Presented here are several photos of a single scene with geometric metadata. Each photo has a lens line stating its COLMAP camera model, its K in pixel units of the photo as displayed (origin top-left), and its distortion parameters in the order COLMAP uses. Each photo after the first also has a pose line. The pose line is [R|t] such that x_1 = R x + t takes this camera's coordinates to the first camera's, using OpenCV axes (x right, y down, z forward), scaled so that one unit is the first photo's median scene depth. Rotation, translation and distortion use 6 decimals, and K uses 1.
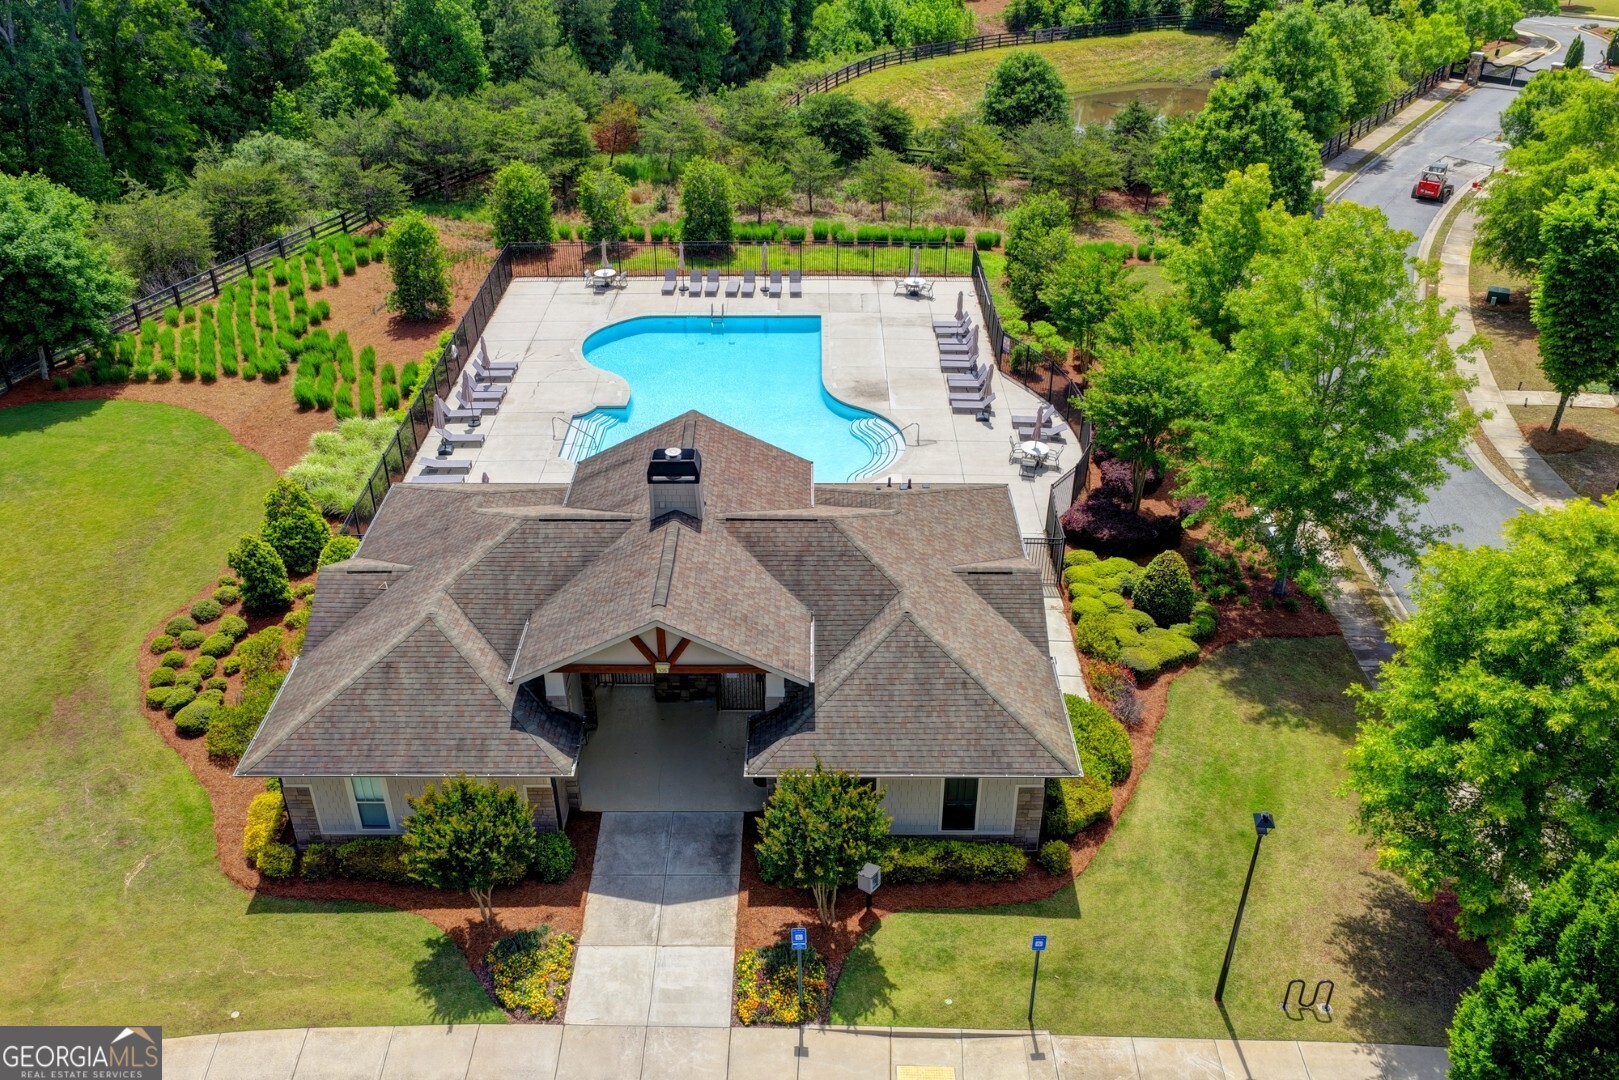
lens RADIAL K [[1337.7, 0, 816.0], [0, 1337.7, 547.6], [0, 0, 1]] dist [-0.009004, 0.021445]
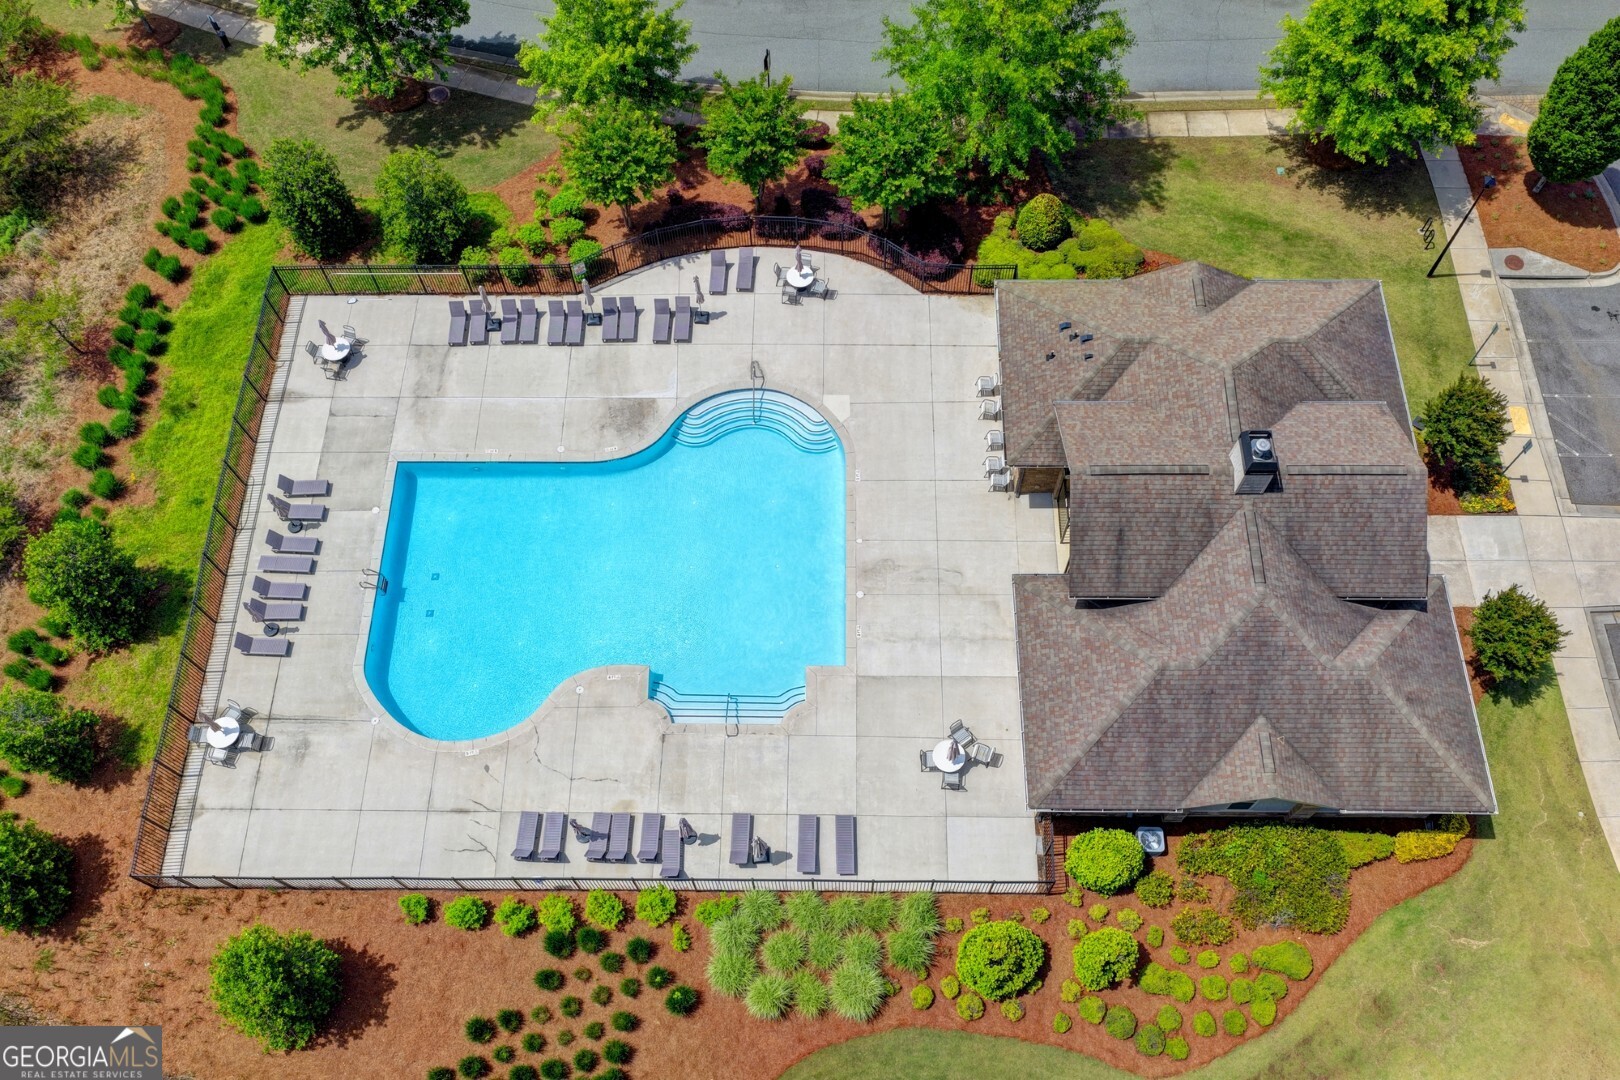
lens RADIAL K [[1338.5, 0, 816.5], [0, 1338.5, 547.6], [0, 0, 1]] dist [-0.009004, 0.021445]
pose [[0.011928, -0.895406, 0.445090, -0.403601], [0.538203, 0.380893, 0.751836, -0.638234], [-0.842731, 0.230581, 0.486454, 0.445680]]
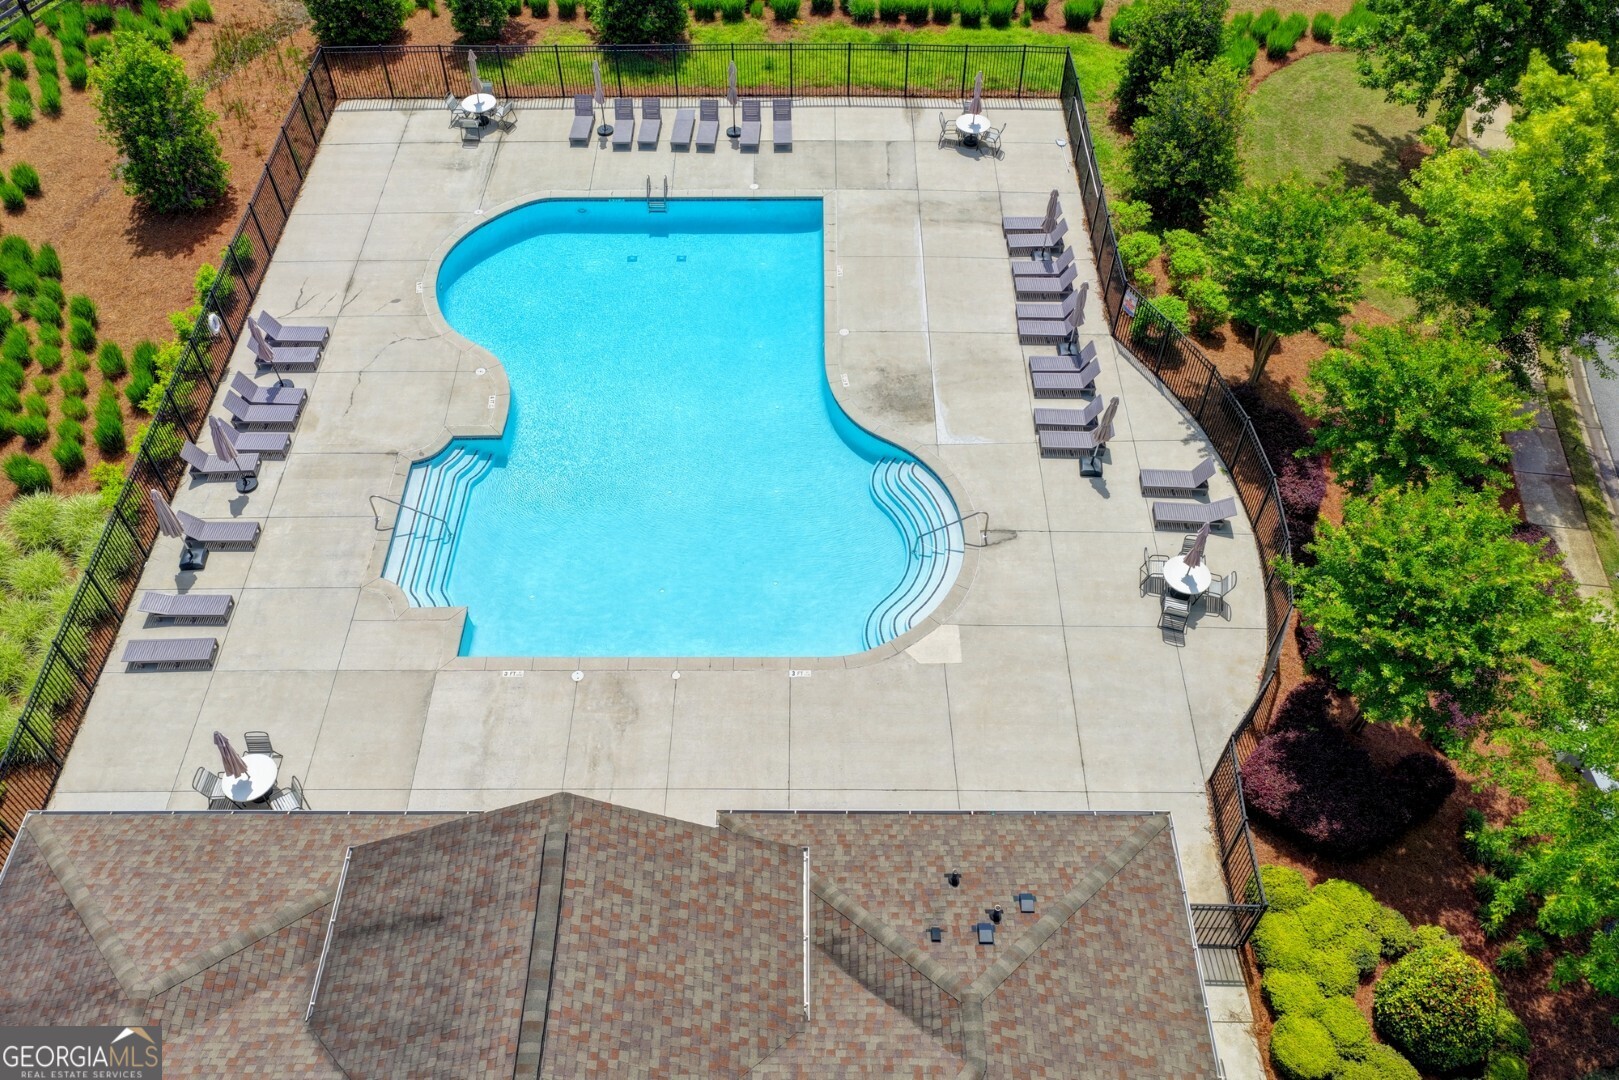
lens RADIAL K [[1337.7, 0, 816.0], [0, 1337.7, 547.6], [0, 0, 1]] dist [-0.009004, 0.021445]
pose [[1.000000, 0.000044, -0.000456, 0.000814], [0.000103, 0.947776, 0.318937, -0.227838], [0.000446, -0.318937, 0.947776, 0.371987]]
